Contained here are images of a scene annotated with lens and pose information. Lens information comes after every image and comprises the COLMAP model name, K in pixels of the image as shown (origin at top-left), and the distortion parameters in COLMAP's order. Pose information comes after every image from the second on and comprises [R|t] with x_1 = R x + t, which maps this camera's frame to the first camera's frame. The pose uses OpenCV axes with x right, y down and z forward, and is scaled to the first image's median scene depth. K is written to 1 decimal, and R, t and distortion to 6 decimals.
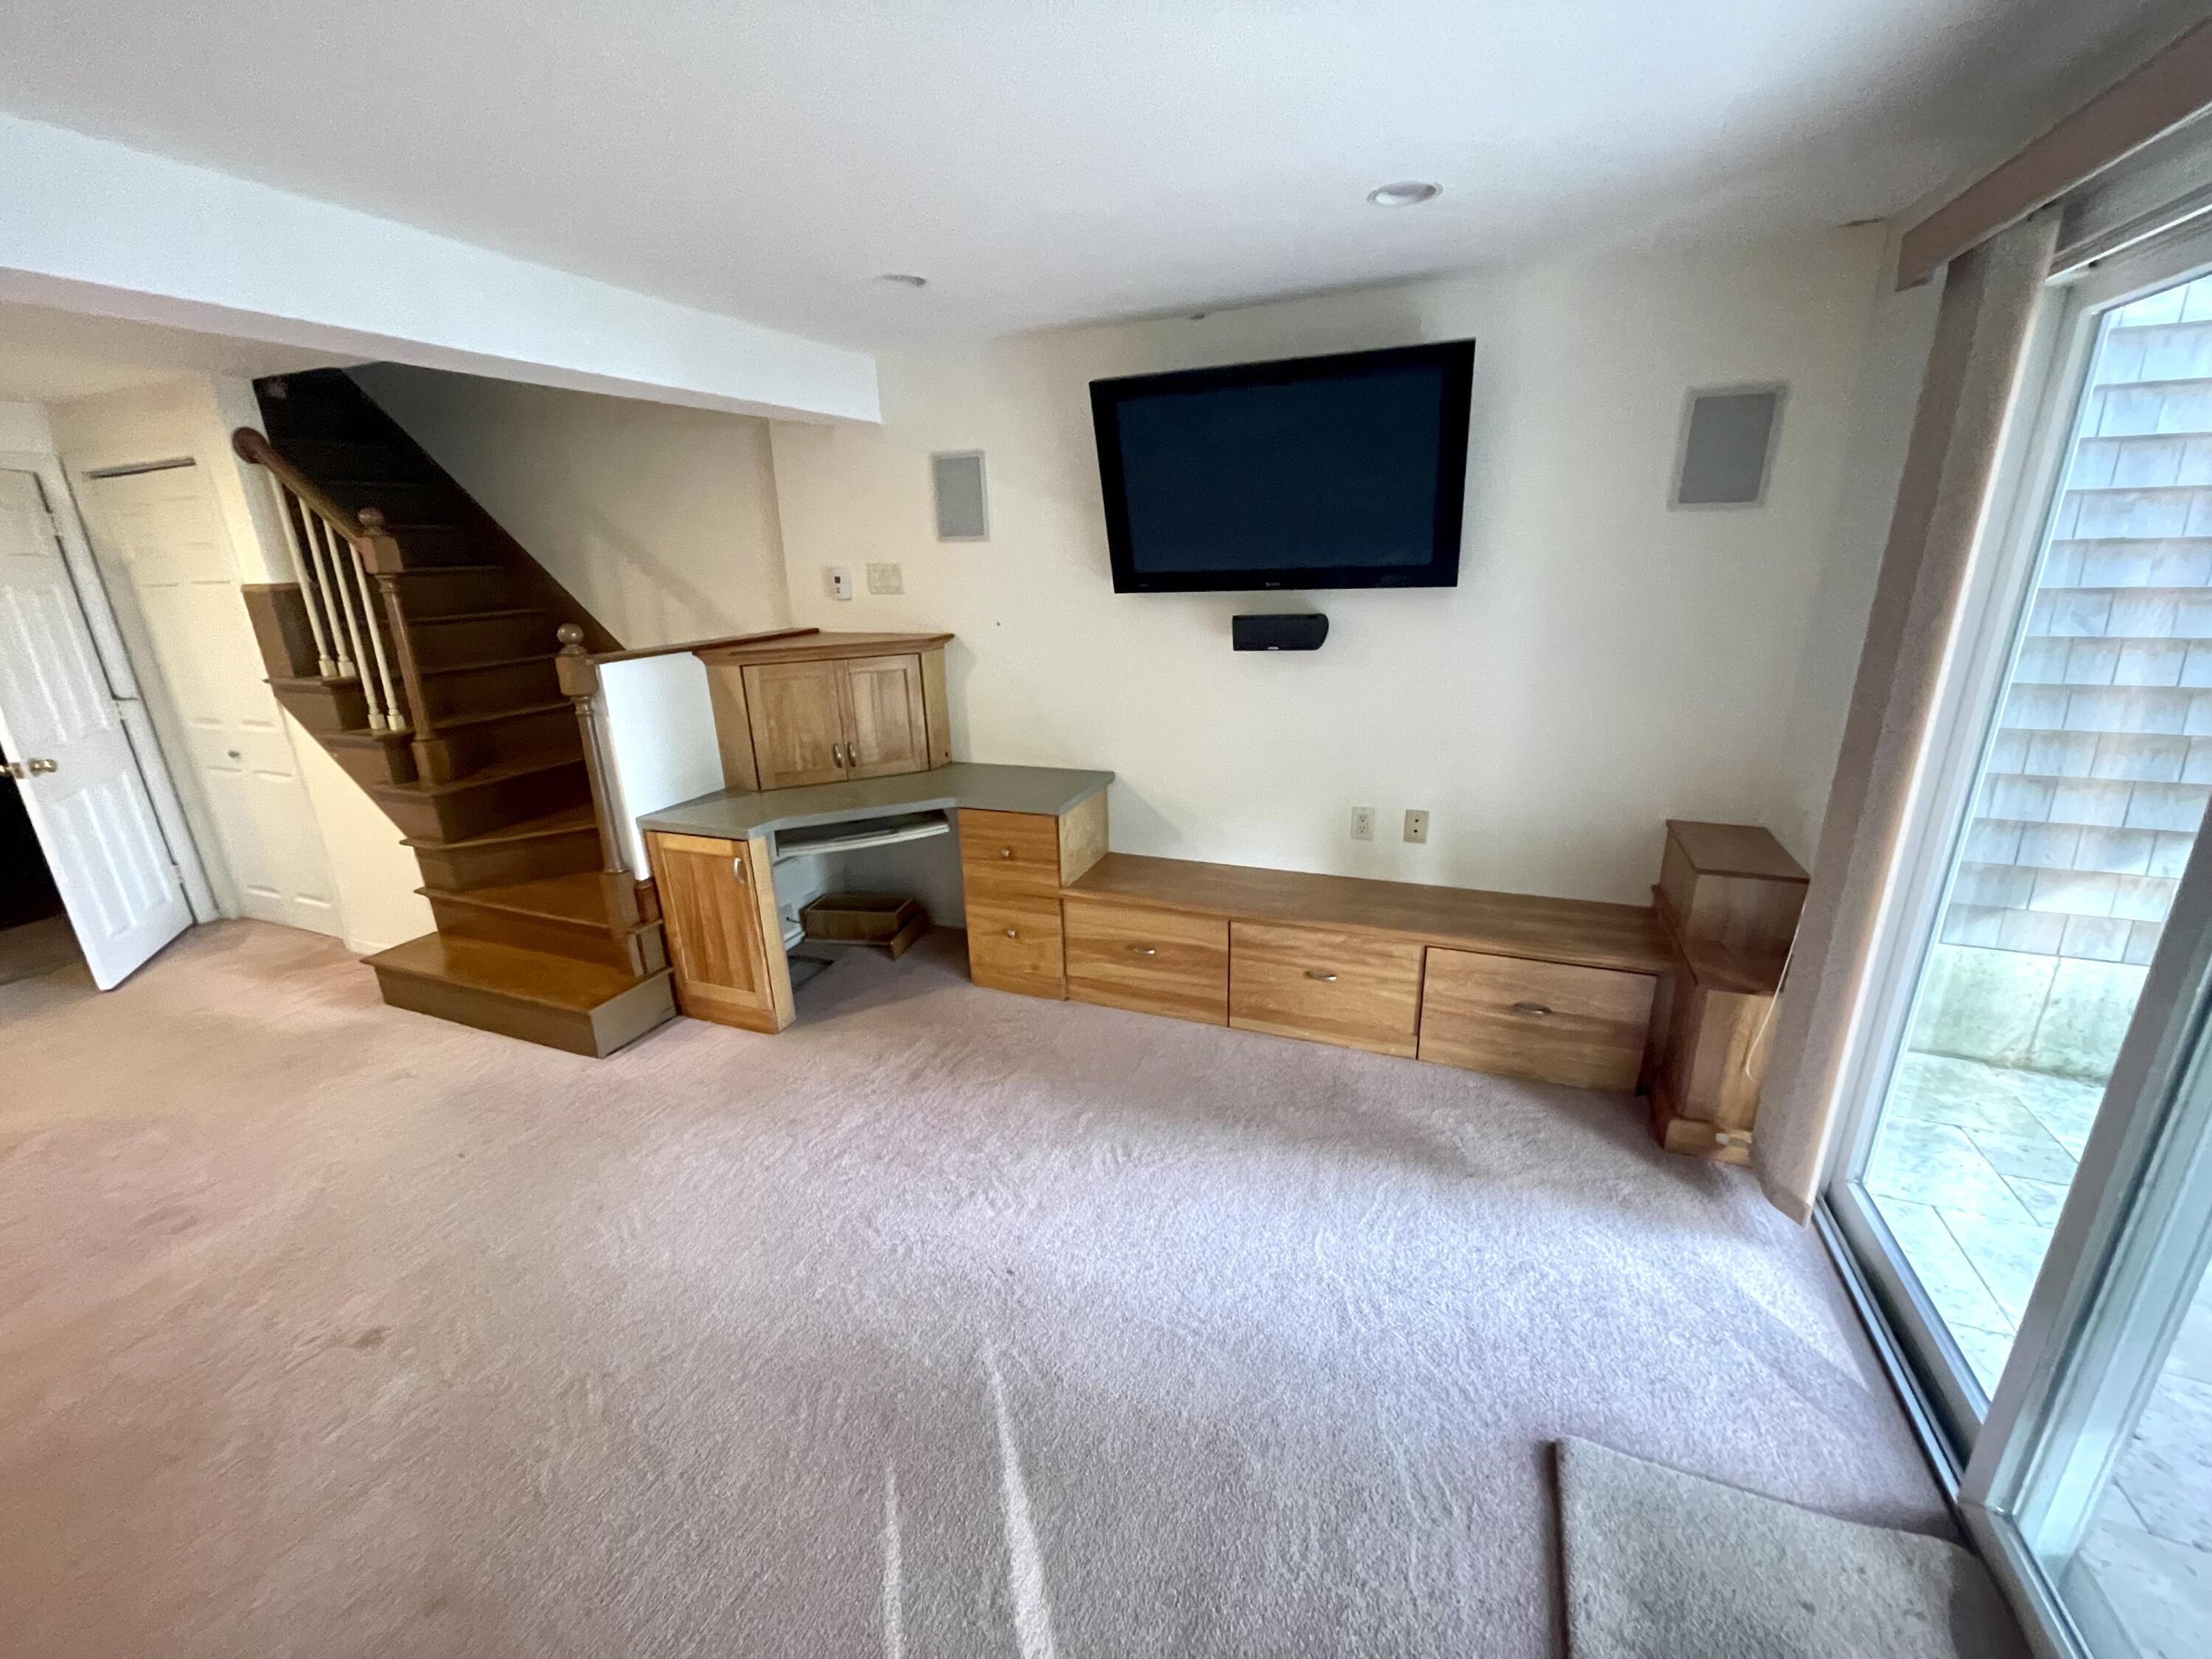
lens RADIAL K [[891.5, 0, 1092.7], [0, 891.5, 818.4], [0, 0, 1]] dist [0.002307, -0.000379]
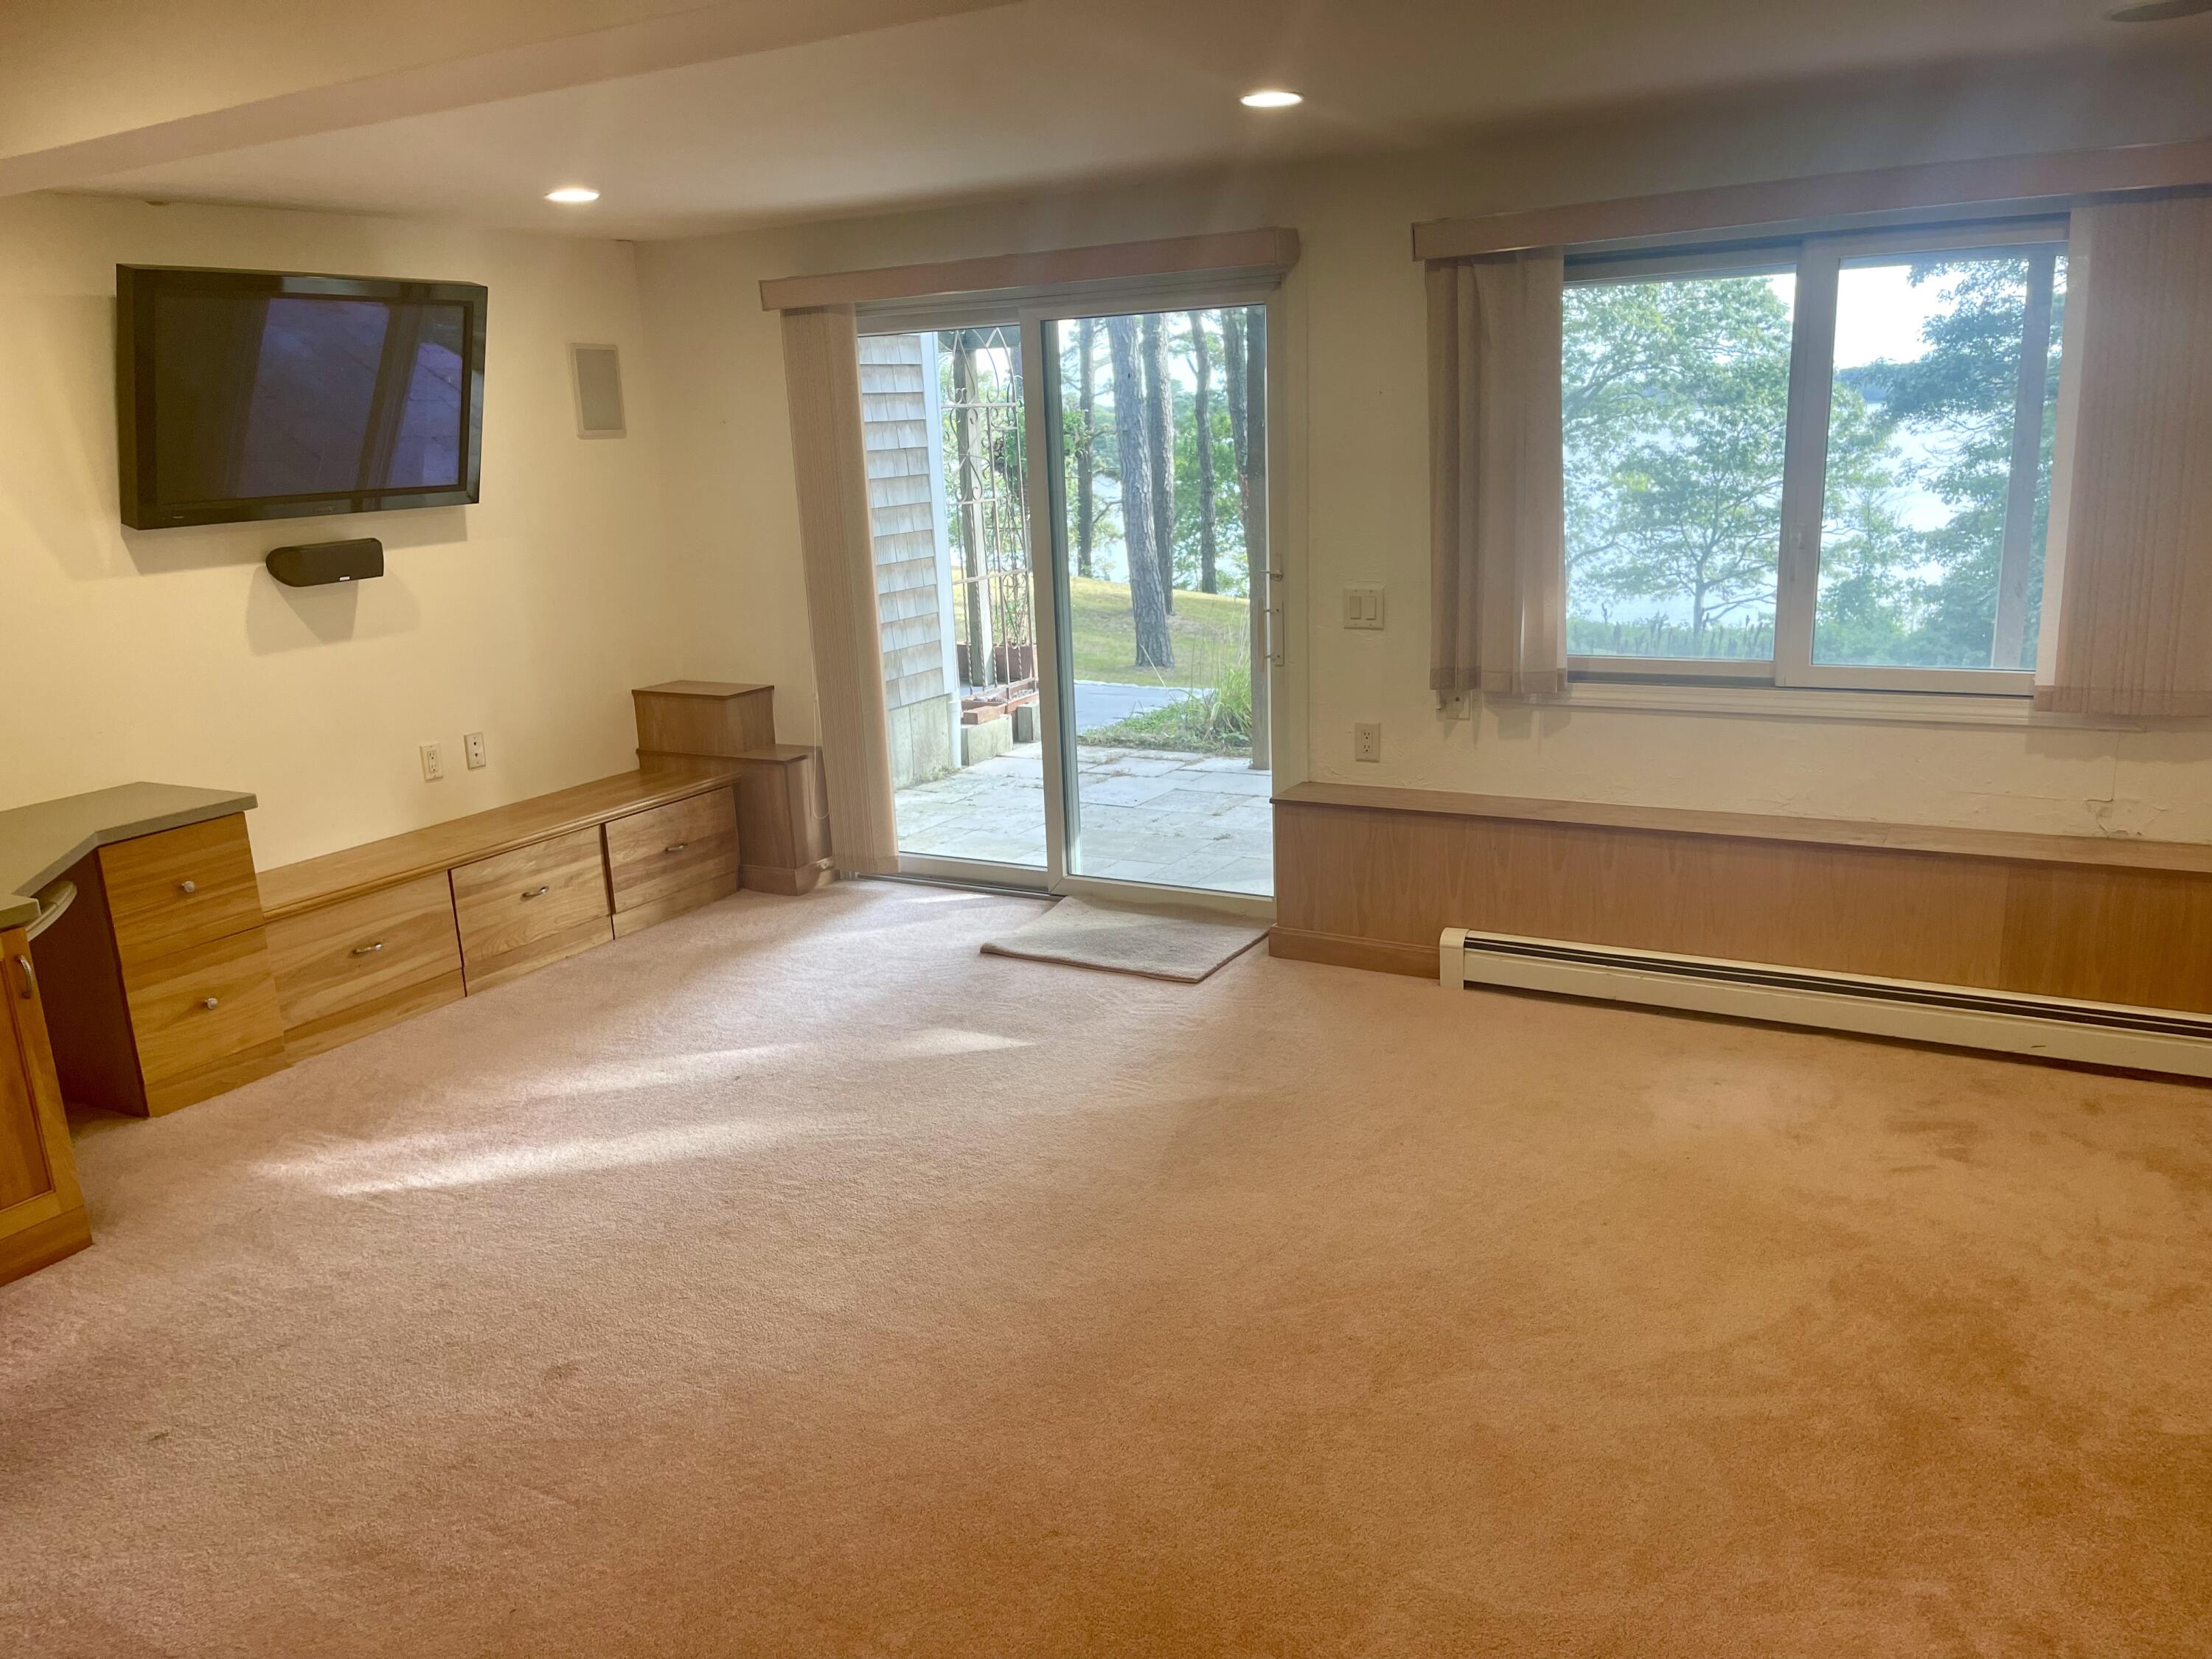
lens RADIAL K [[1666.7, 0, 1110.7], [0, 1666.7, 831.4], [0, 0, 1]] dist [0.016434, -0.020101]
pose [[0.119472, -0.208970, 0.970597, -1.424605], [0.326702, 0.931430, 0.160323, 0.026265], [-0.937546, 0.297941, 0.179551, 0.058765]]
